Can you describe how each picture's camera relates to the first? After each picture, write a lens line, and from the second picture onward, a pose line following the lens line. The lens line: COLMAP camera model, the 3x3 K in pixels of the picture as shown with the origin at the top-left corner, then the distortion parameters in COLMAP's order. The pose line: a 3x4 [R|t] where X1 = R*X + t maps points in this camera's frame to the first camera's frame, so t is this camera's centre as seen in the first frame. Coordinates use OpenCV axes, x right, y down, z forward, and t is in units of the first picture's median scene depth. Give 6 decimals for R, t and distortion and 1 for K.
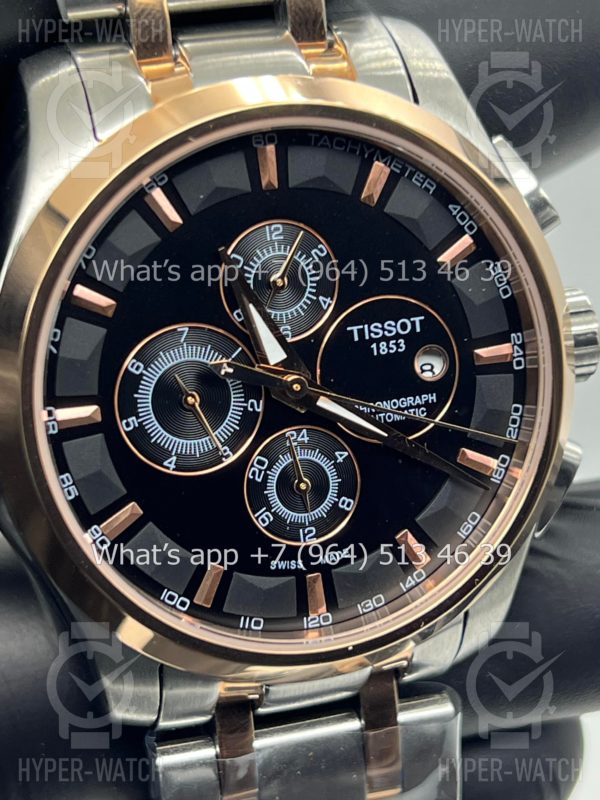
lens RADIAL K [[1908.8, 0, 305.4], [0, 1908.8, 395.9], [0, 0, 1]] dist [0.253942, 0.000000]
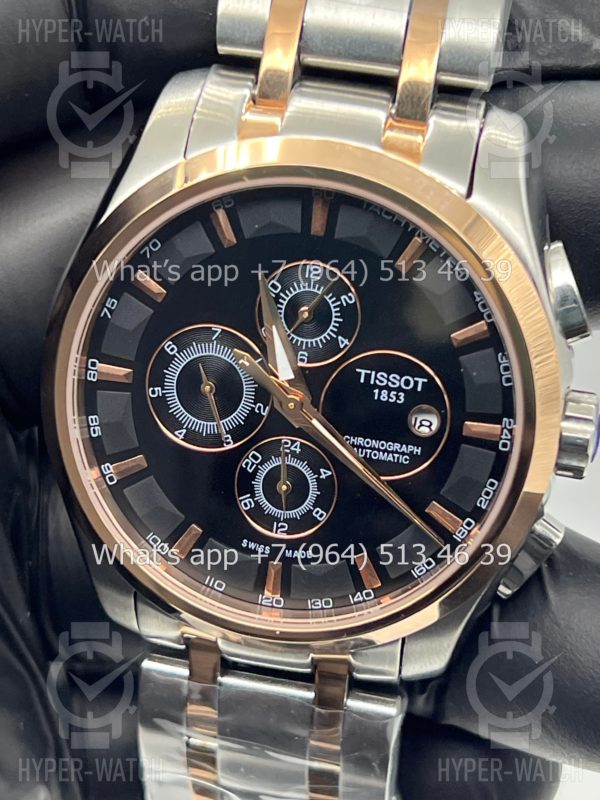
lens RADIAL K [[1908.8, 0, 300.1], [0, 1908.8, 395.7], [0, 0, 1]] dist [0.253942, 0.000000]
pose [[0.882682, 0.305336, -0.357270, 0.403148], [-0.279551, 0.952204, 0.123120, -0.150996], [0.377787, -0.008801, 0.925851, -0.070669]]
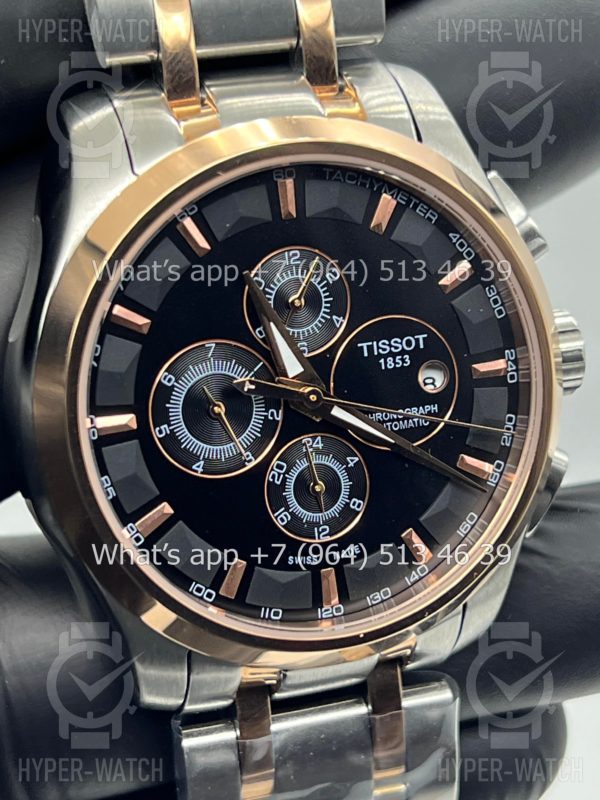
lens RADIAL K [[1908.8, 0, 300.3], [0, 1908.8, 396.7], [0, 0, 1]] dist [0.253942, 0.000000]
pose [[0.999752, -0.001208, 0.022238, -0.035599], [0.001674, 0.999780, -0.020925, 0.017414], [-0.022208, 0.020957, 0.999534, -0.098959]]
